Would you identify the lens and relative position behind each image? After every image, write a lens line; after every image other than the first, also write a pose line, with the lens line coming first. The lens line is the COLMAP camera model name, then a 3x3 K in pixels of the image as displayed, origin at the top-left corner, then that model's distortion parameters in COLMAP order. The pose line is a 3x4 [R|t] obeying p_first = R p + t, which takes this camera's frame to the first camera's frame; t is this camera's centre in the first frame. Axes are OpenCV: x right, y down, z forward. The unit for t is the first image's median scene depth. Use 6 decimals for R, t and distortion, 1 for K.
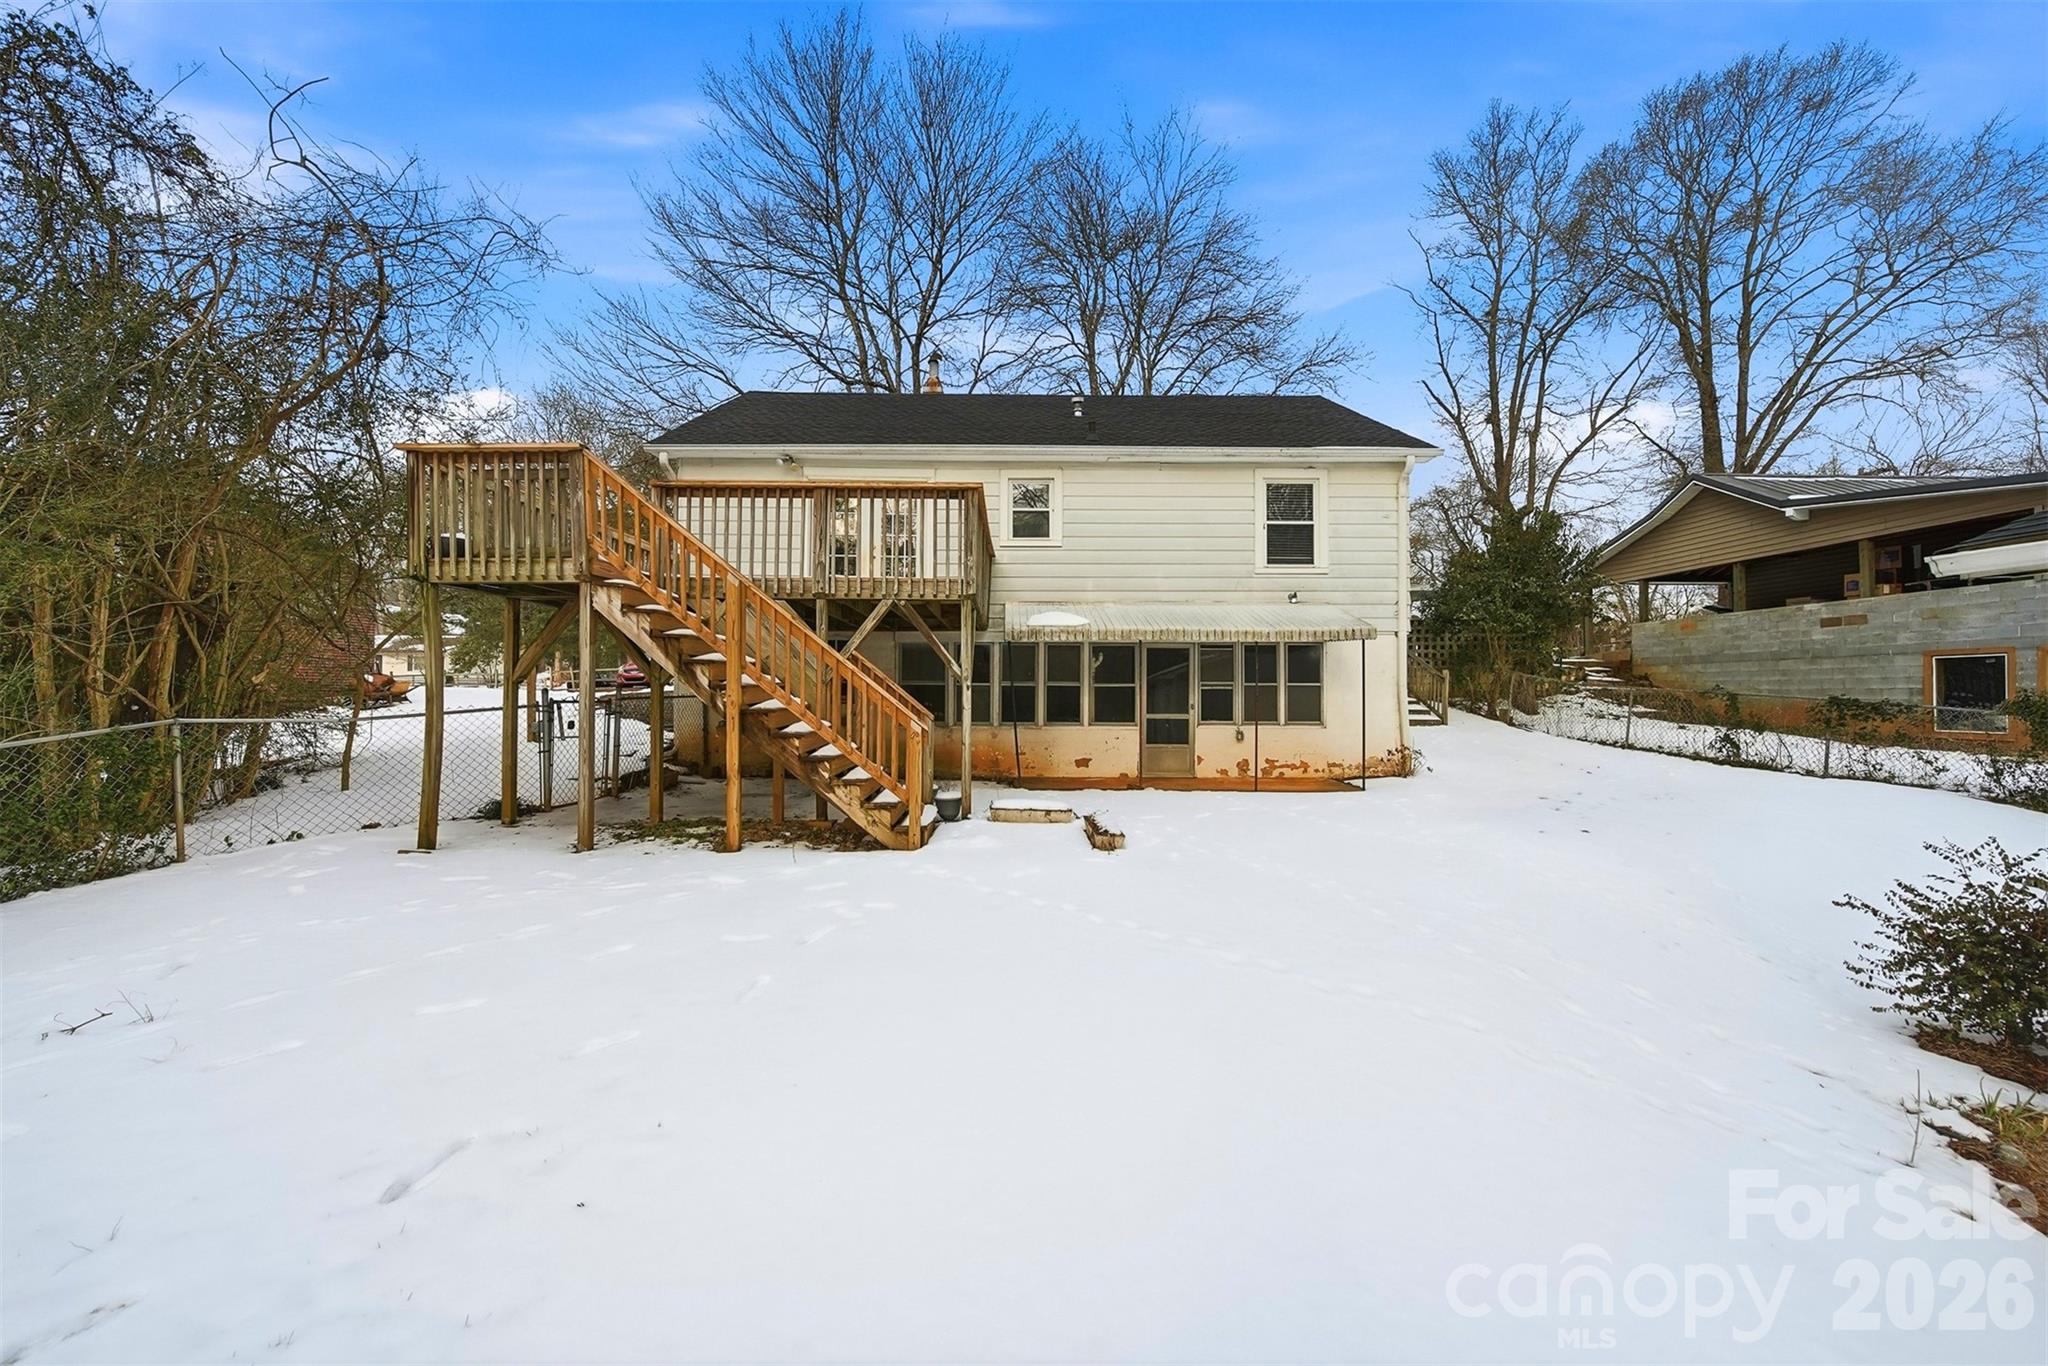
lens RADIAL K [[832.6, 0, 993.6], [0, 832.6, 704.5], [0, 0, 1]] dist [0.001486, -0.000007]
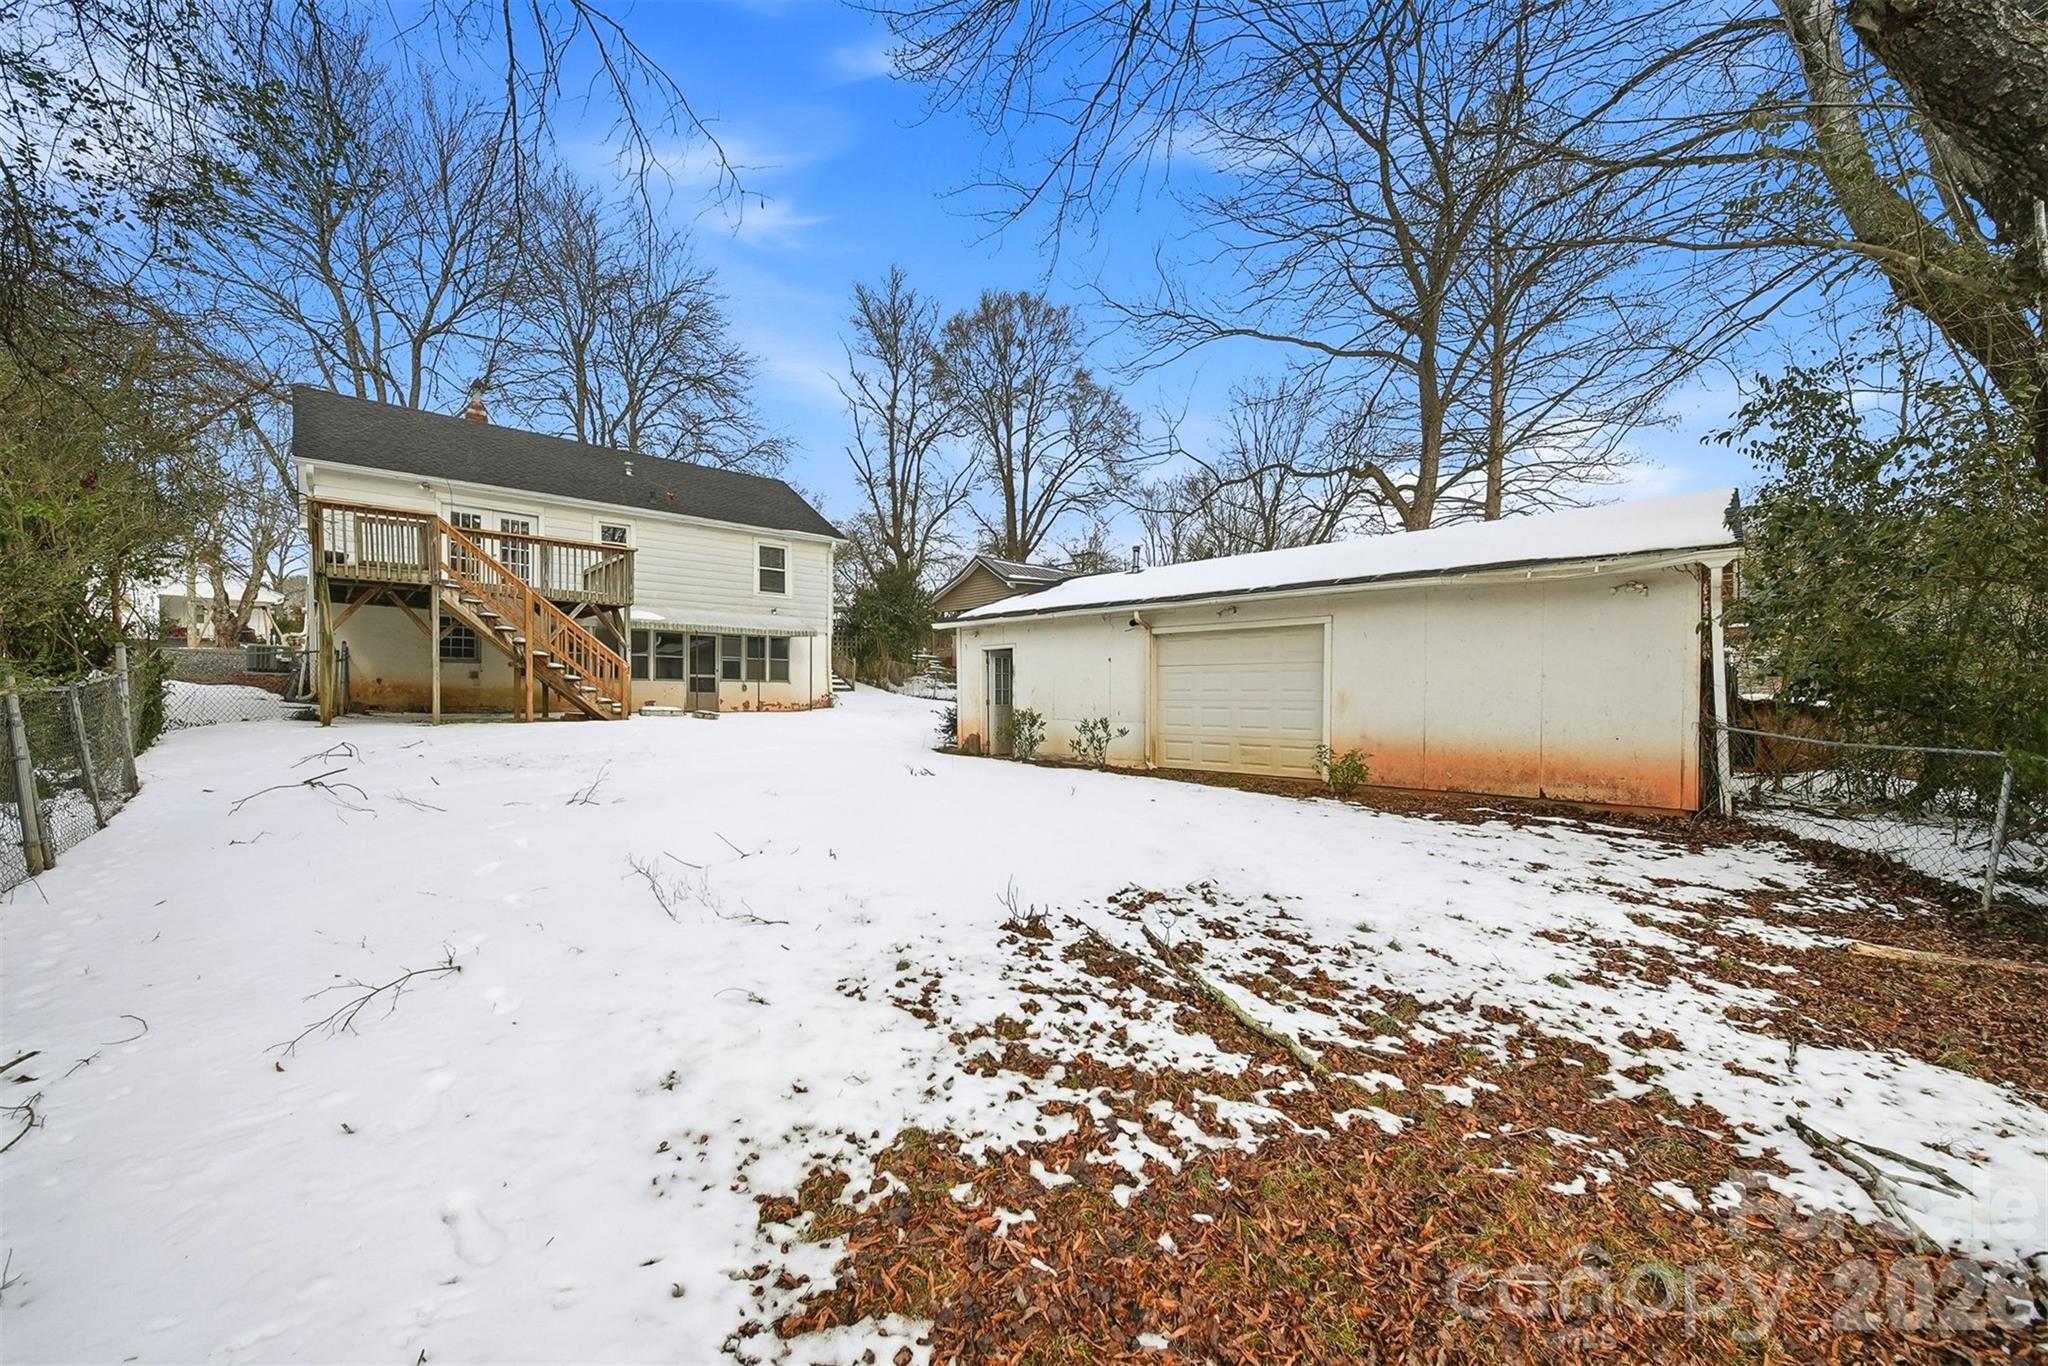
lens RADIAL K [[832.6, 0, 993.6], [0, 832.6, 704.5], [0, 0, 1]] dist [0.001486, -0.000007]
pose [[0.797654, 0.003279, 0.603106, -0.228131], [-0.008224, 0.999951, 0.005440, 0.039001], [-0.603059, -0.009299, 0.797642, -0.476763]]
